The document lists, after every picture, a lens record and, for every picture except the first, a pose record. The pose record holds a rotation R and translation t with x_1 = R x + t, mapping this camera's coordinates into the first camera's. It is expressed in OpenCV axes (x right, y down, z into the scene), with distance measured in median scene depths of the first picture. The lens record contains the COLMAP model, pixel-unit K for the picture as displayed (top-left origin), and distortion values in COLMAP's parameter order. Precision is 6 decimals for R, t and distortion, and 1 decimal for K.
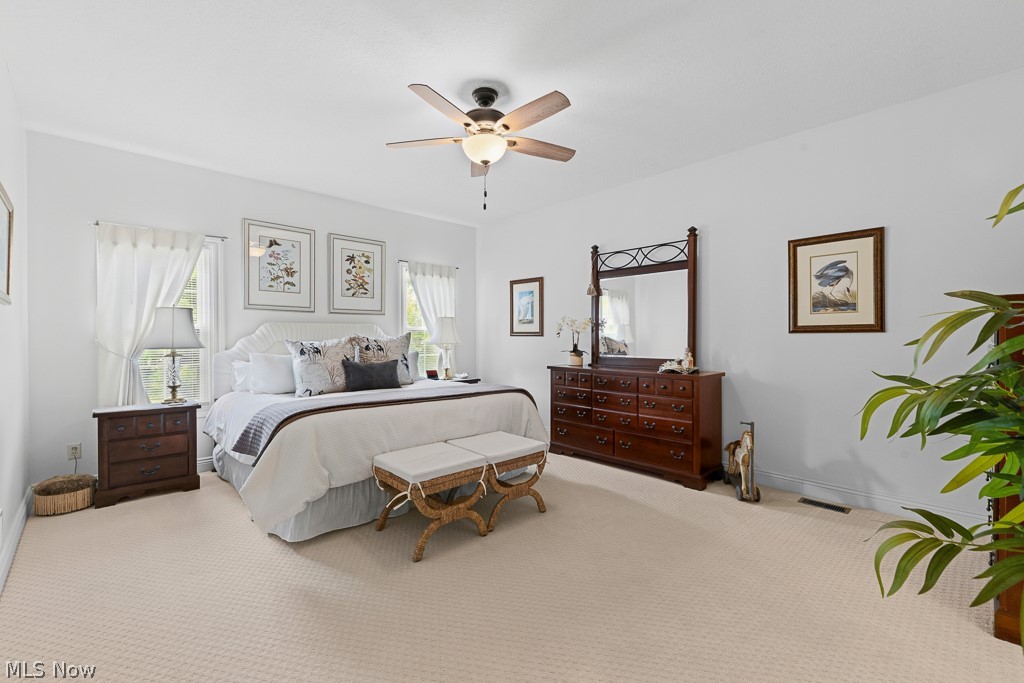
lens RADIAL K [[437.1, 0, 512.0], [0, 437.1, 340.3], [0, 0, 1]] dist [-0.000737, -0.000642]
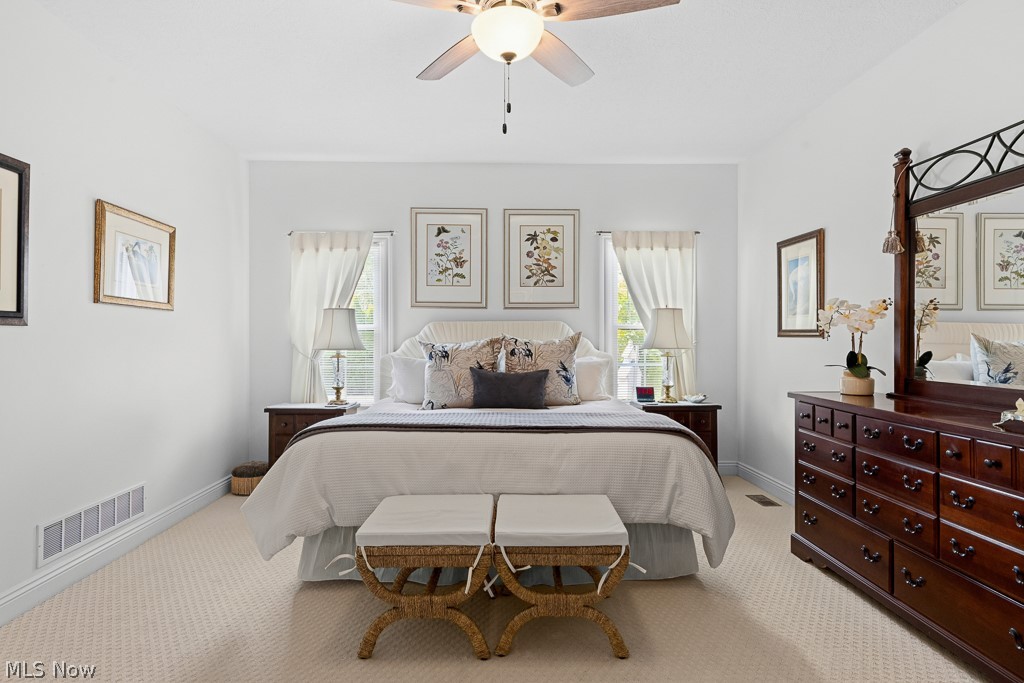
lens RADIAL K [[558.5, 0, 510.9], [0, 558.5, 337.9], [0, 0, 1]] dist [-0.000577, -0.003466]
pose [[0.738513, -0.000056, -0.674239, 0.309615], [-0.005596, 0.999965, -0.006212, -0.001953], [0.674216, 0.008361, 0.738487, 0.272456]]
